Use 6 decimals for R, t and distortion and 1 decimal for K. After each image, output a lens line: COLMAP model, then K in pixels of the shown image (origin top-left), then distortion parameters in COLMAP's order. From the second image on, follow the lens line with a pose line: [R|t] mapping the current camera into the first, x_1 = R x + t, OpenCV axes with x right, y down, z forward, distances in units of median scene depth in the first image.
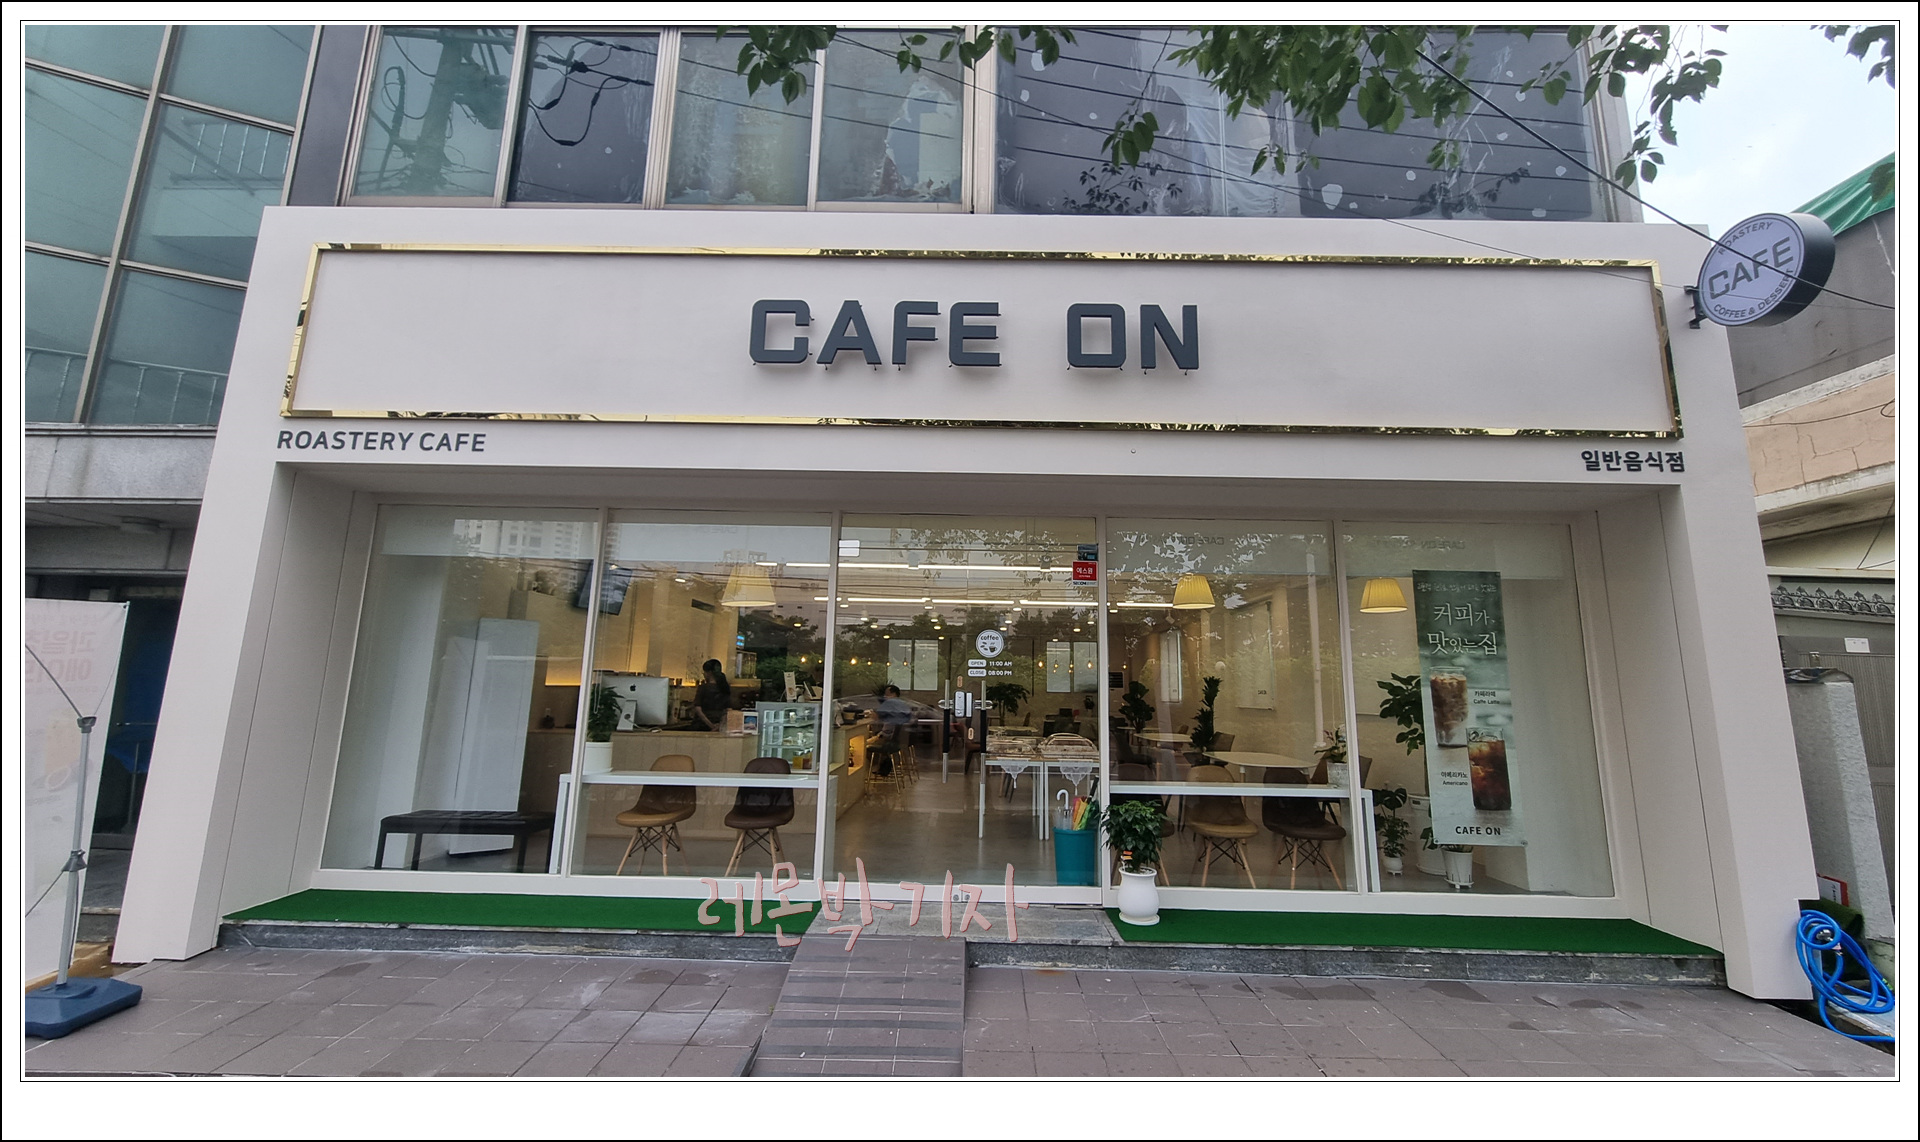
lens RADIAL K [[768.1, 0, 962.5], [0, 768.1, 548.3], [0, 0, 1]] dist [-0.000456, 0.000054]
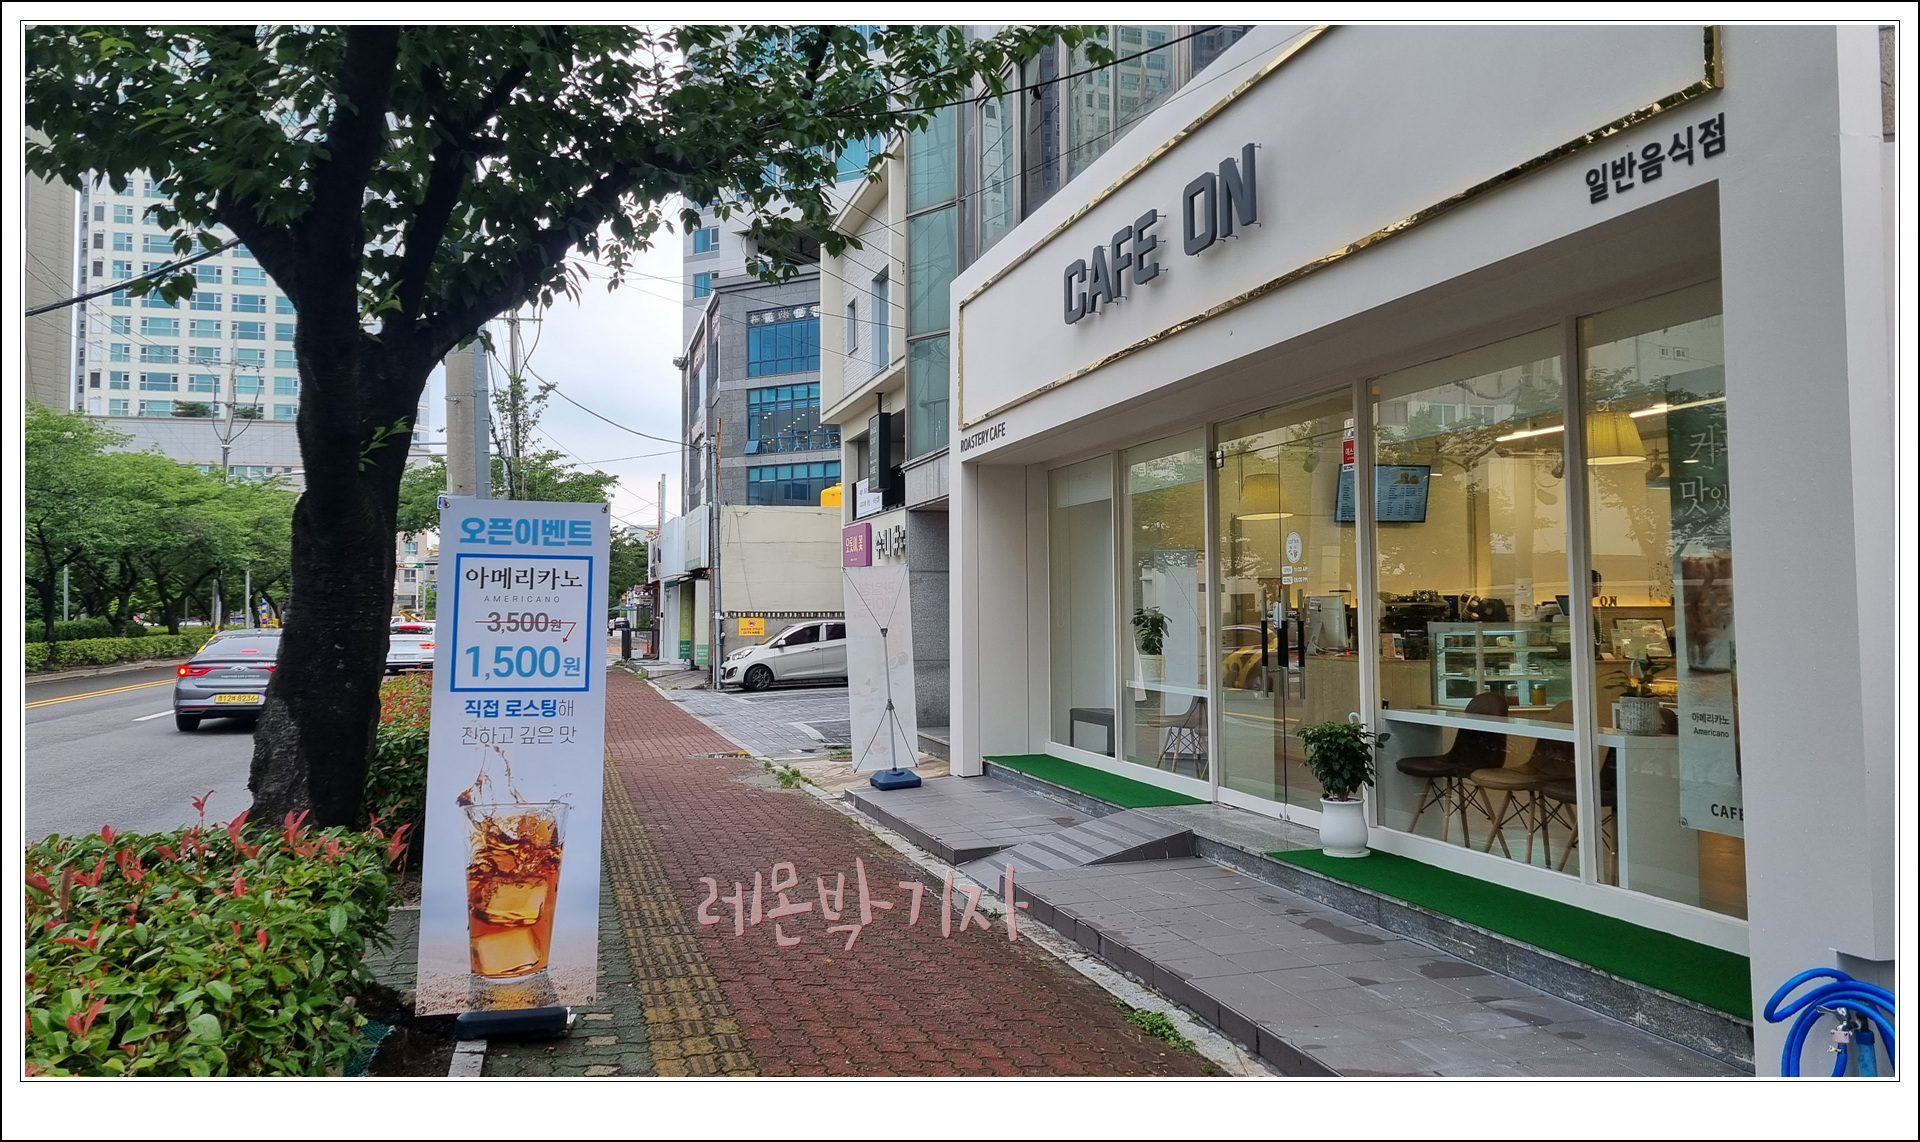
lens RADIAL K [[1433.9, 0, 927.7], [0, 1433.9, 504.4], [0, 0, 1]] dist [0.071099, -0.032603]
pose [[0.258769, -0.093331, -0.961420, 1.730752], [0.181917, 0.982219, -0.046387, 0.084559], [0.948654, -0.162895, 0.271147, 0.171863]]
